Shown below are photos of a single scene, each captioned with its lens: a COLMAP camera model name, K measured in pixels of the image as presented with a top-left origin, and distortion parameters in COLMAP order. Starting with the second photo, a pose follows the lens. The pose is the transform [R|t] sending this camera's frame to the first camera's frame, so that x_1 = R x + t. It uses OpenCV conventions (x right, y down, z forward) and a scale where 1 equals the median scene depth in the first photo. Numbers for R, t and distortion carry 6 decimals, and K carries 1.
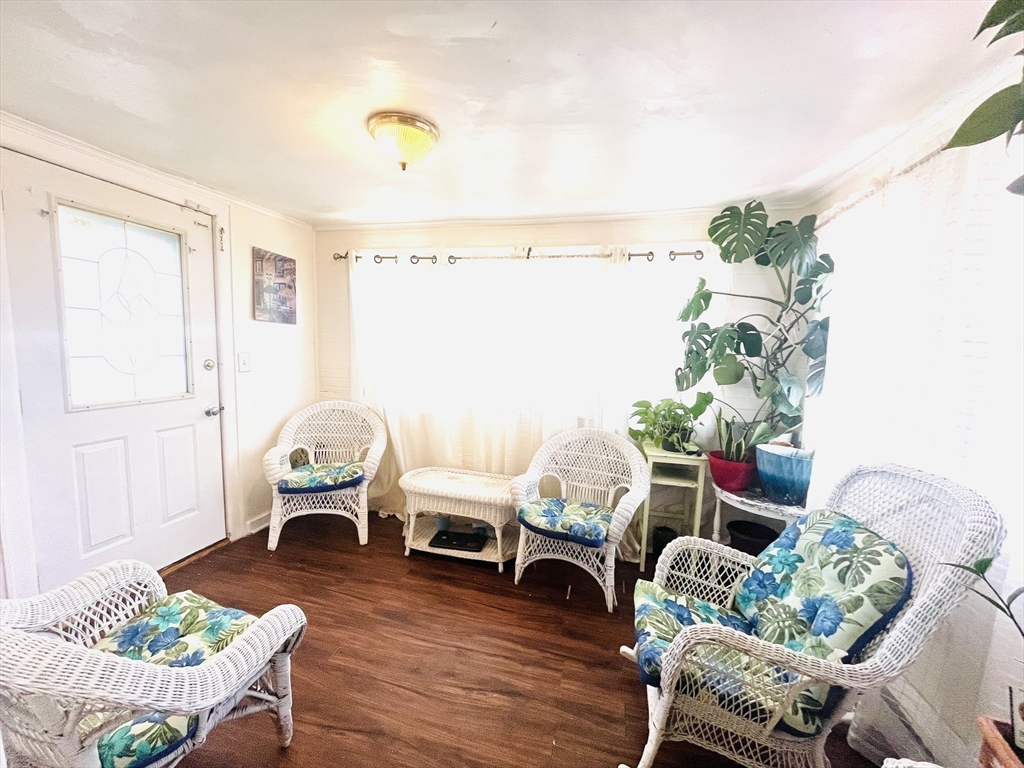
lens RADIAL K [[411.3, 0, 512.0], [0, 411.3, 384.0], [0, 0, 1]] dist [-0.000221, 0.000096]
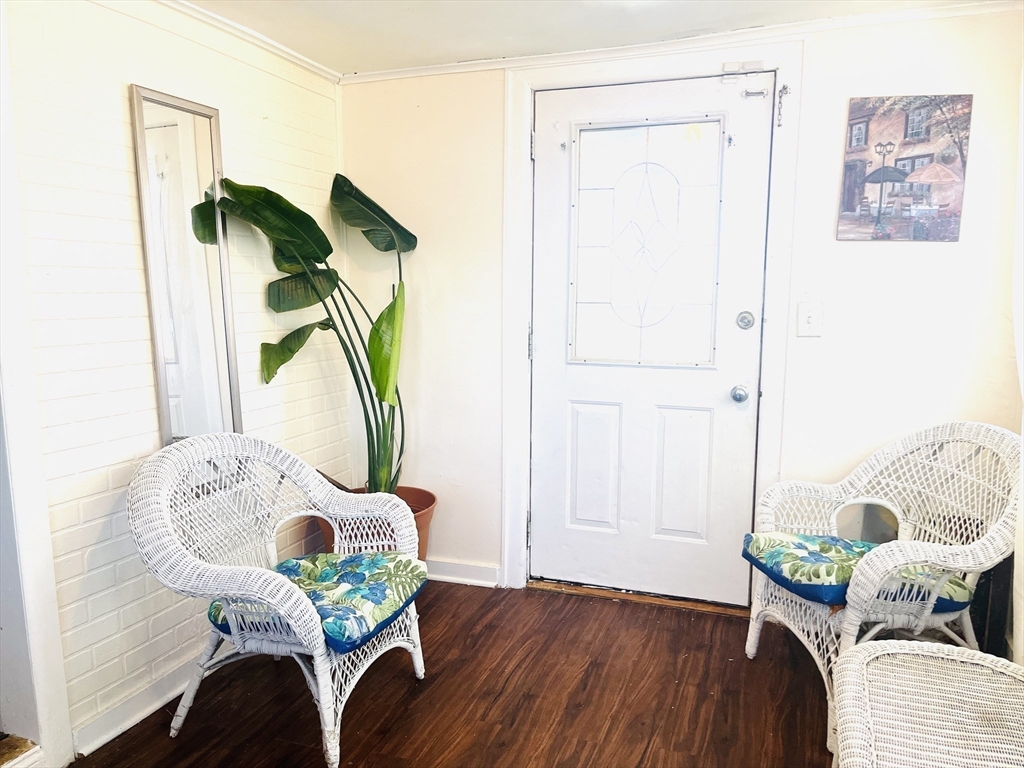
lens RADIAL K [[769.8, 0, 512.0], [0, 769.8, 384.0], [0, 0, 1]] dist [0.005827, -0.002130]
pose [[-0.098317, 0.095200, -0.990591, 0.447416], [-0.102614, 0.989138, 0.105245, -0.036287], [0.989851, 0.111996, -0.087480, 0.744714]]
